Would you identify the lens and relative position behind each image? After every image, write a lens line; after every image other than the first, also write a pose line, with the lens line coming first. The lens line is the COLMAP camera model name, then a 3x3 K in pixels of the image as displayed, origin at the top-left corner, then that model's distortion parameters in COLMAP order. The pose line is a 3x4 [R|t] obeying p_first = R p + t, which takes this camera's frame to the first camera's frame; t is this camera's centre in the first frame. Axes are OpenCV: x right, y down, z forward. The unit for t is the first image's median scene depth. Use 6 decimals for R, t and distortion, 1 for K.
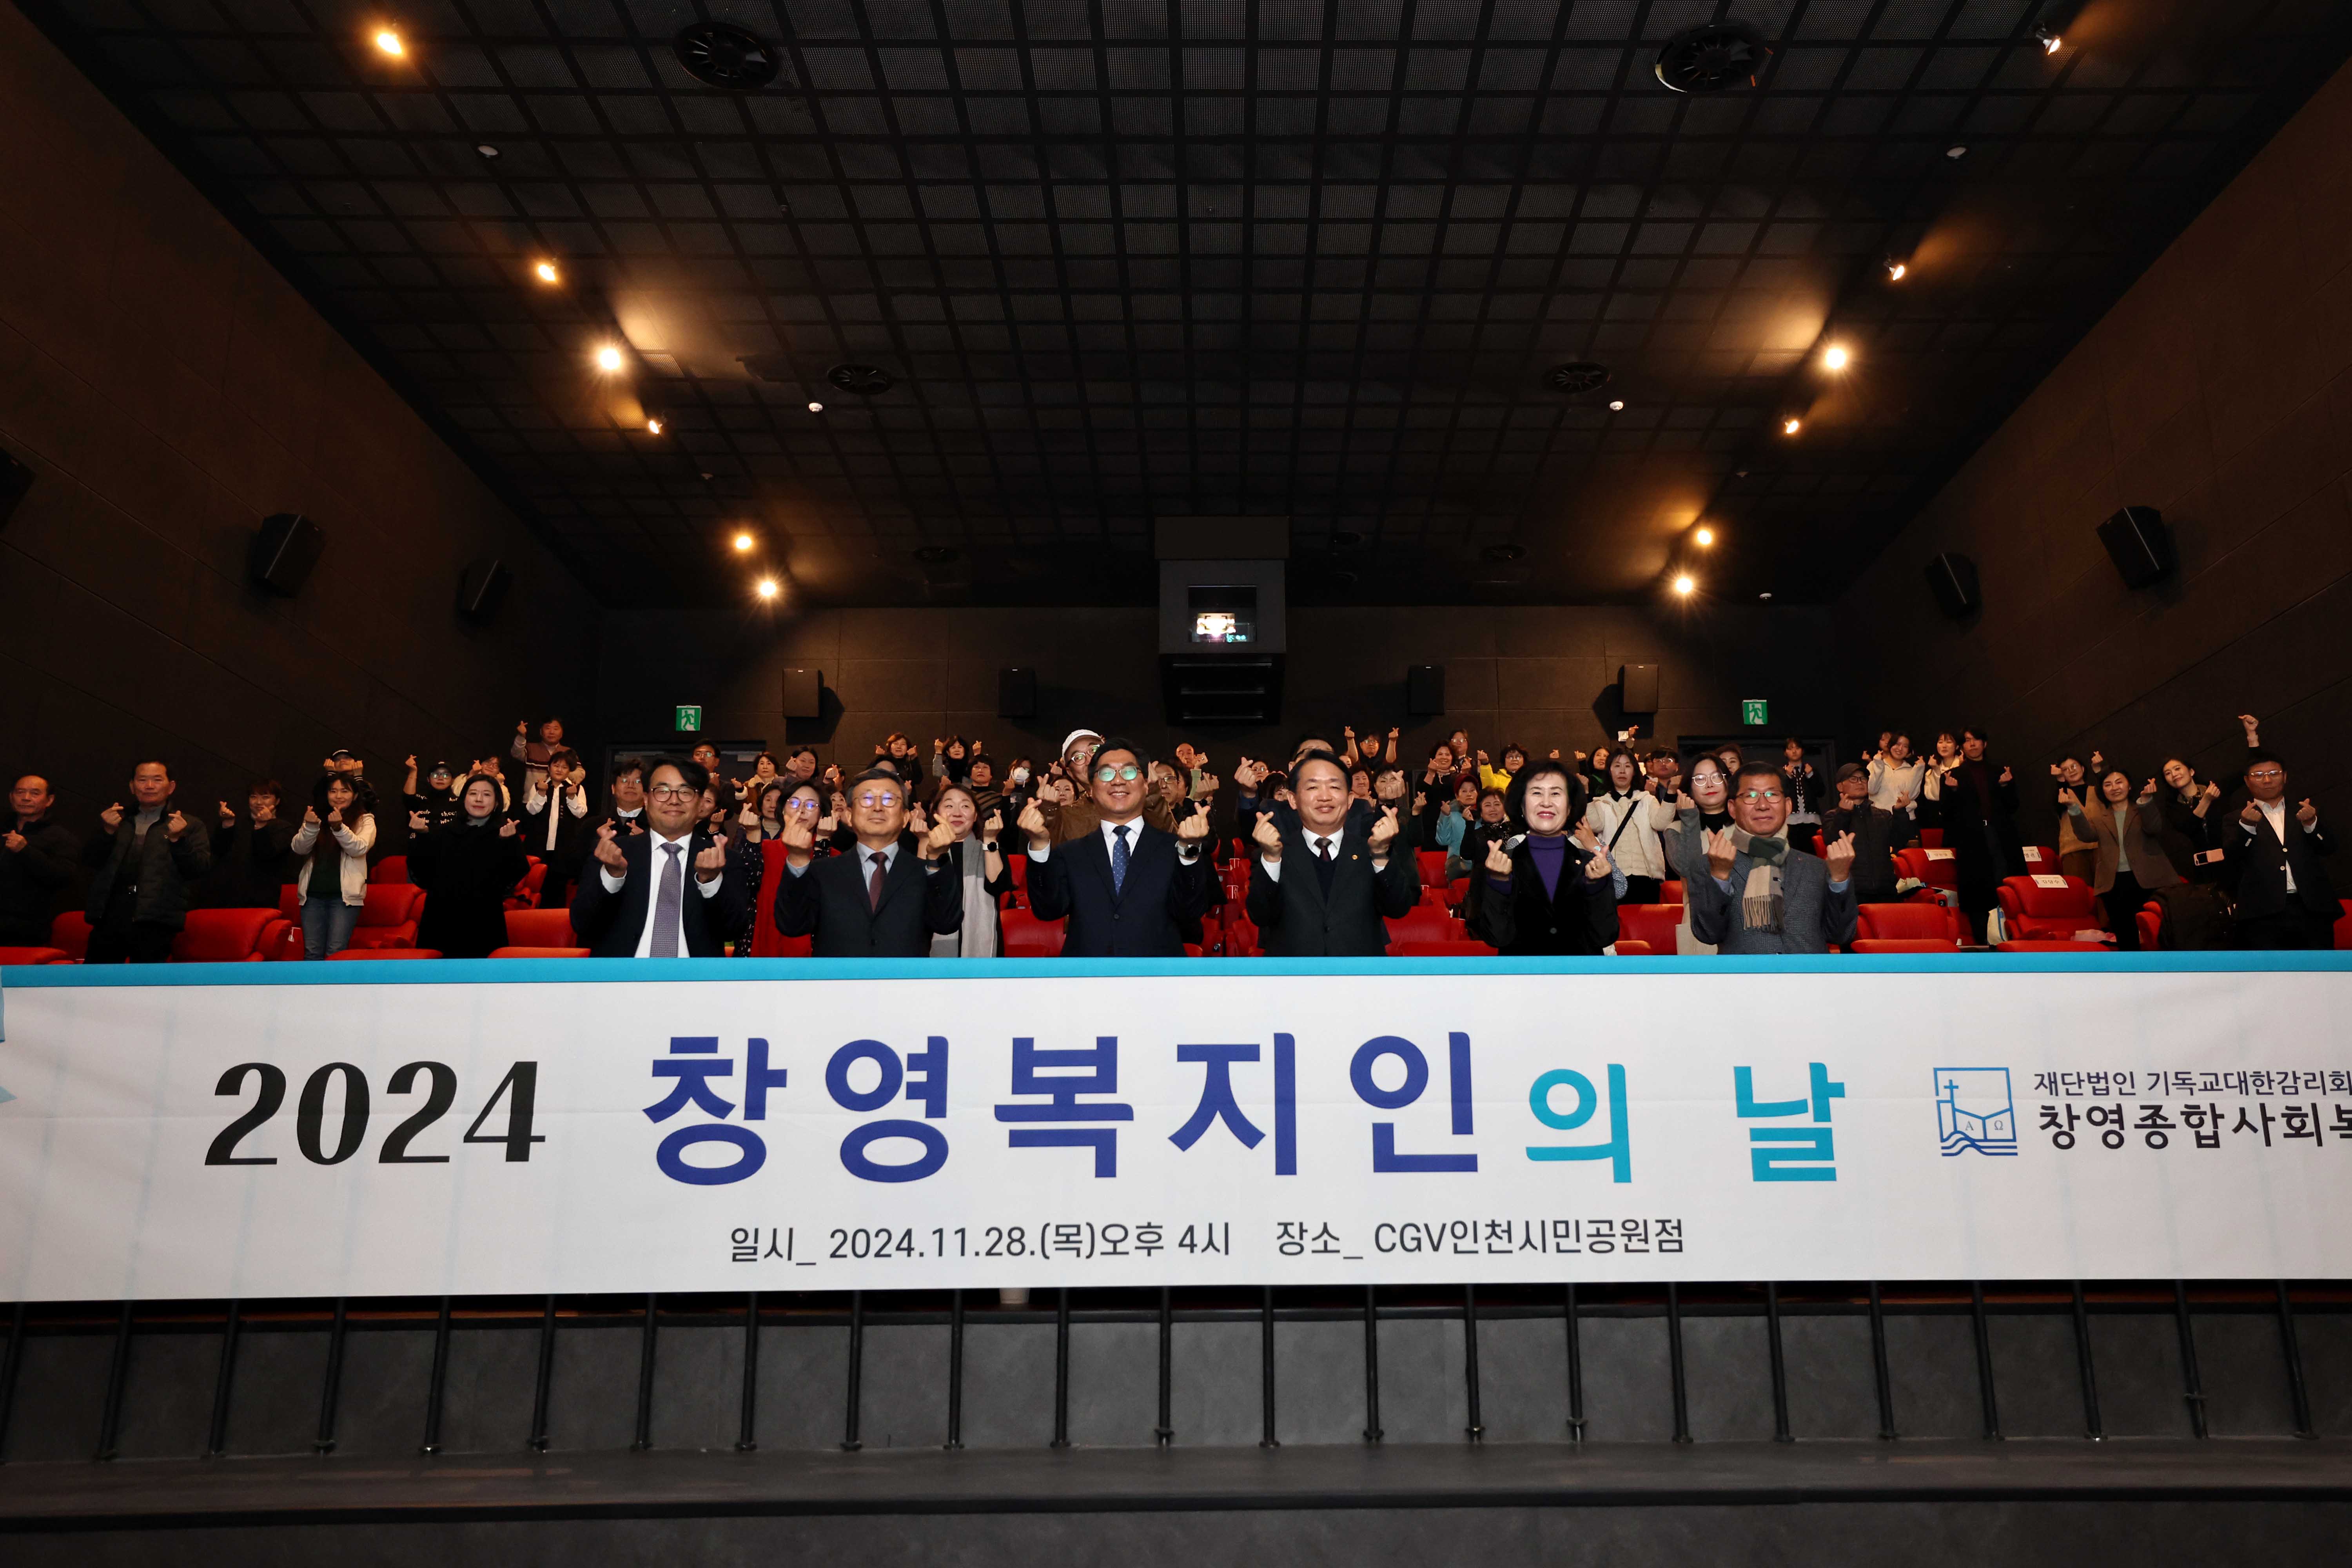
lens RADIAL K [[1649.3, 0, 1241.7], [0, 1649.3, 797.7], [0, 0, 1]] dist [0.004843, 0.007448]
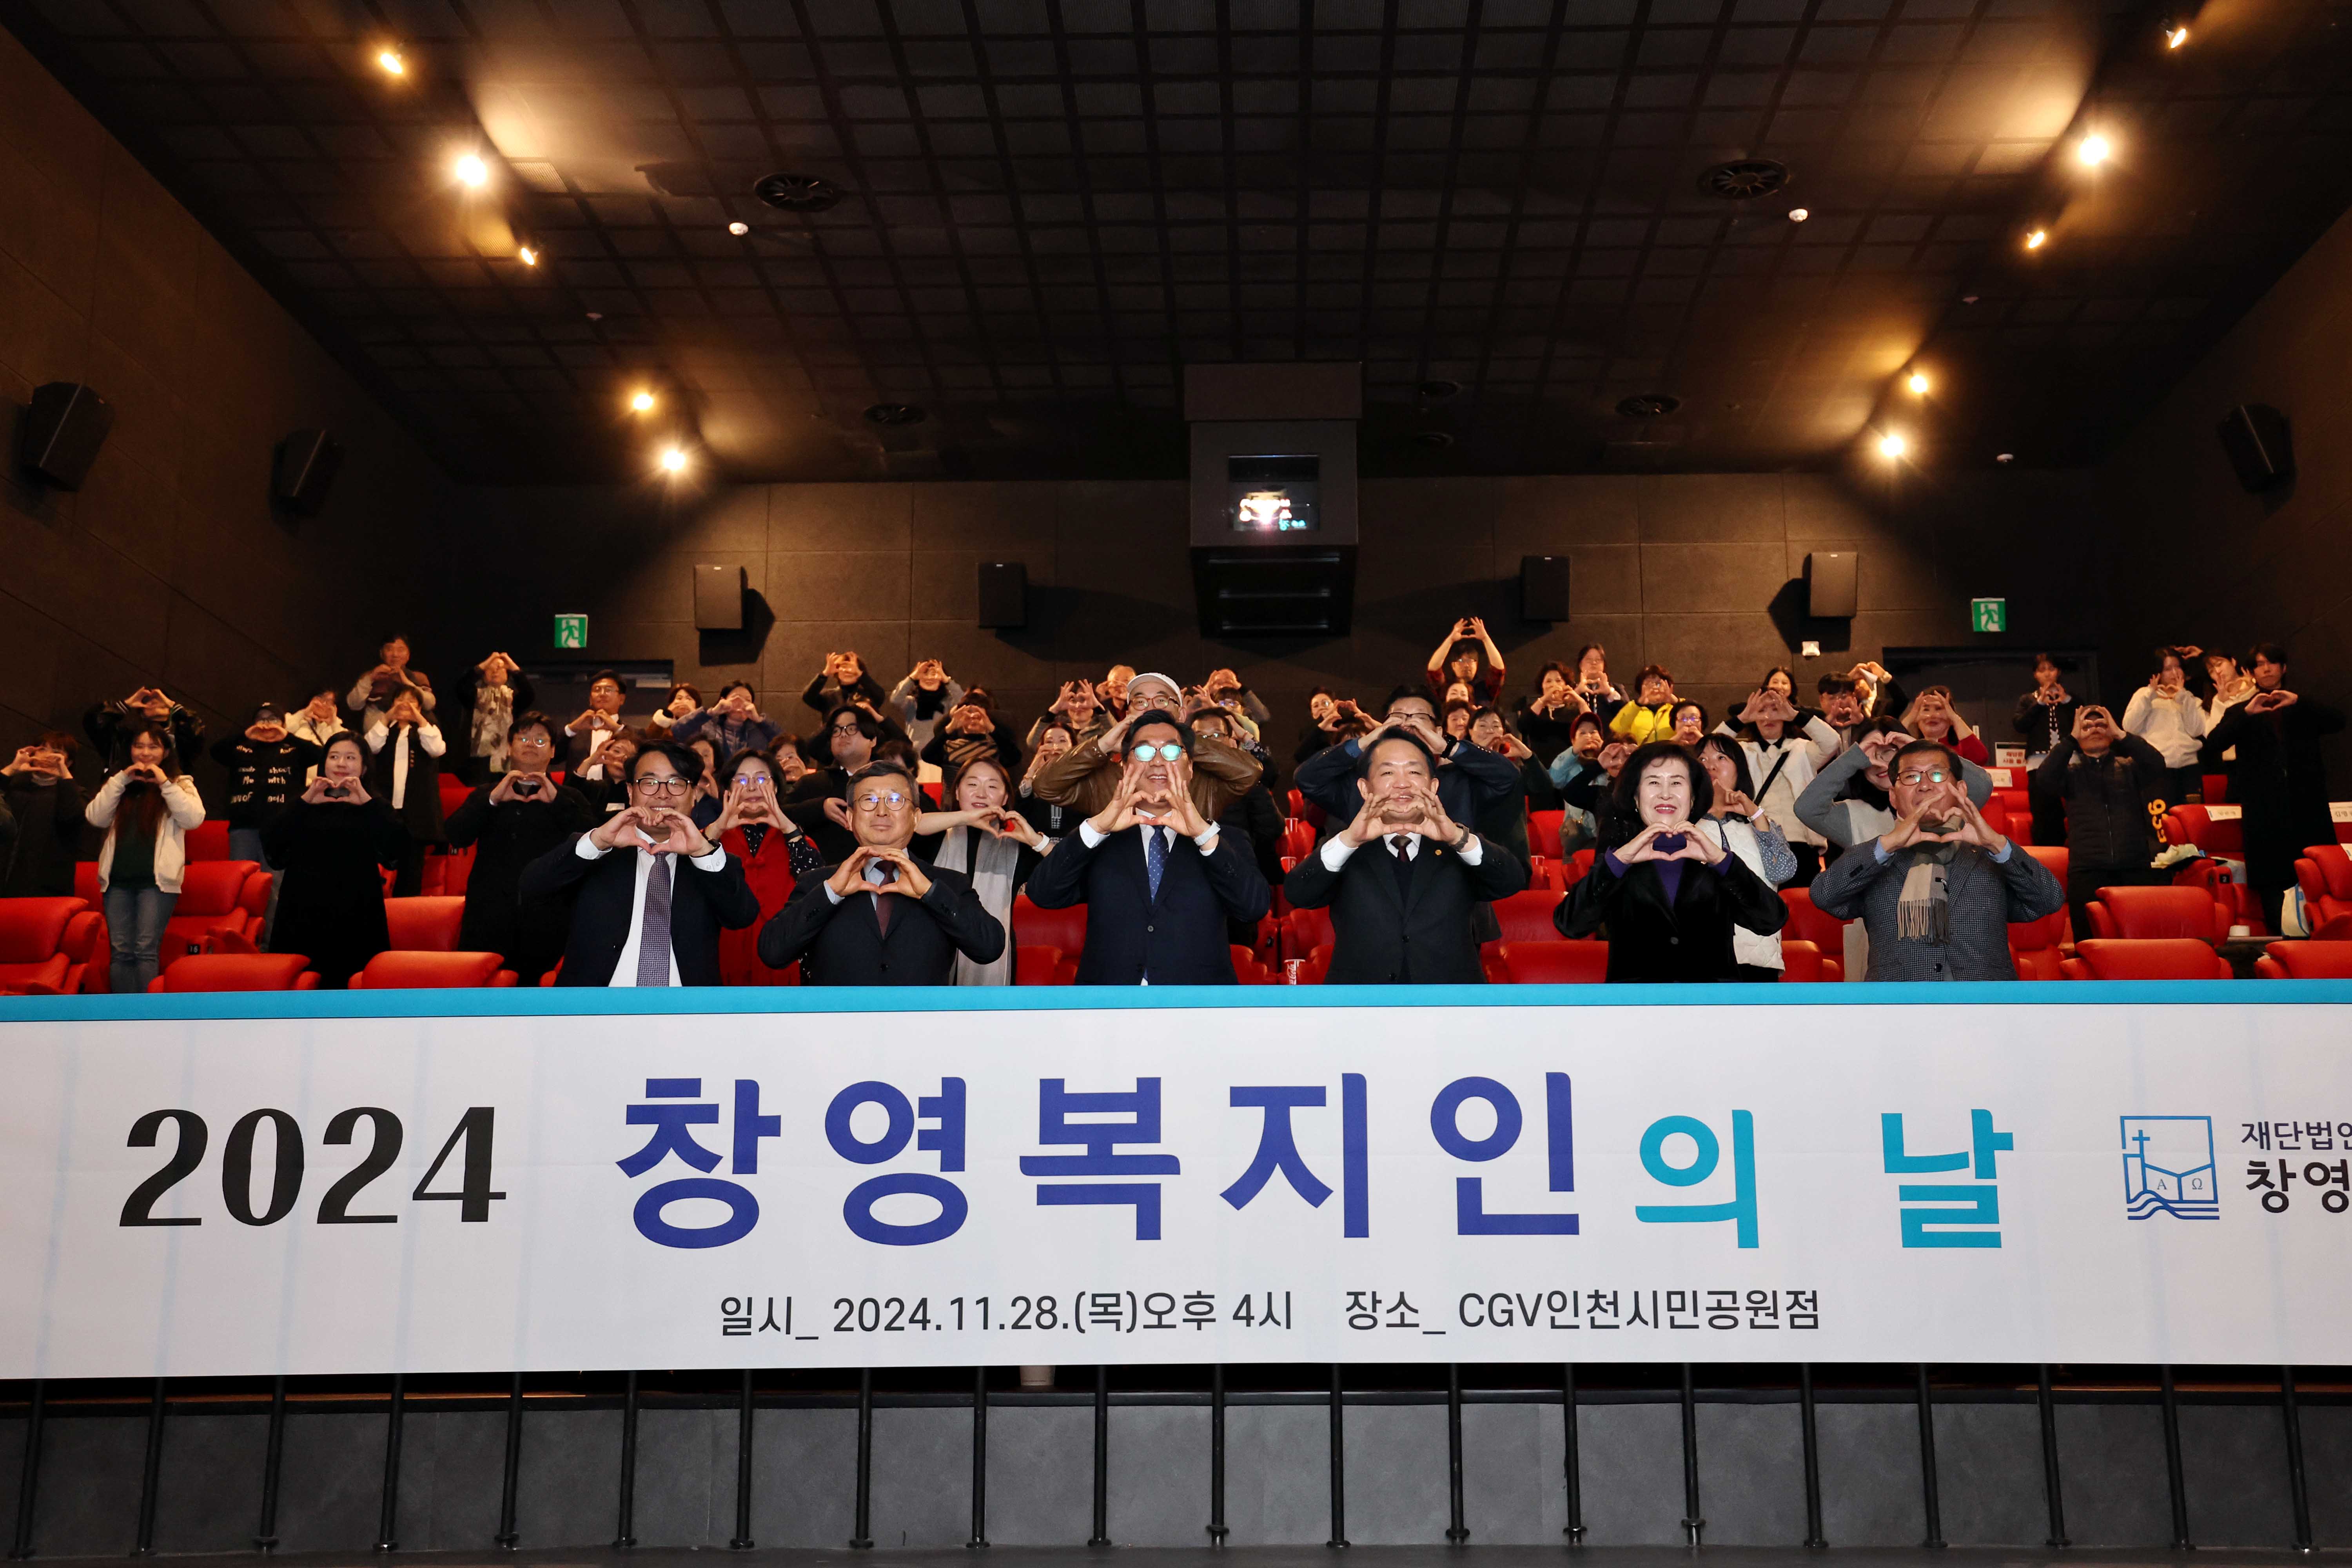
lens RADIAL K [[2286.7, 0, 1231.5], [0, 2286.7, 799.1], [0, 0, 1]] dist [0.045035, 0.002476]
pose [[0.999568, -0.003275, -0.029220, -0.002703], [0.004485, 0.999130, 0.041456, -0.050822], [0.029059, -0.041569, 0.998713, -0.191295]]
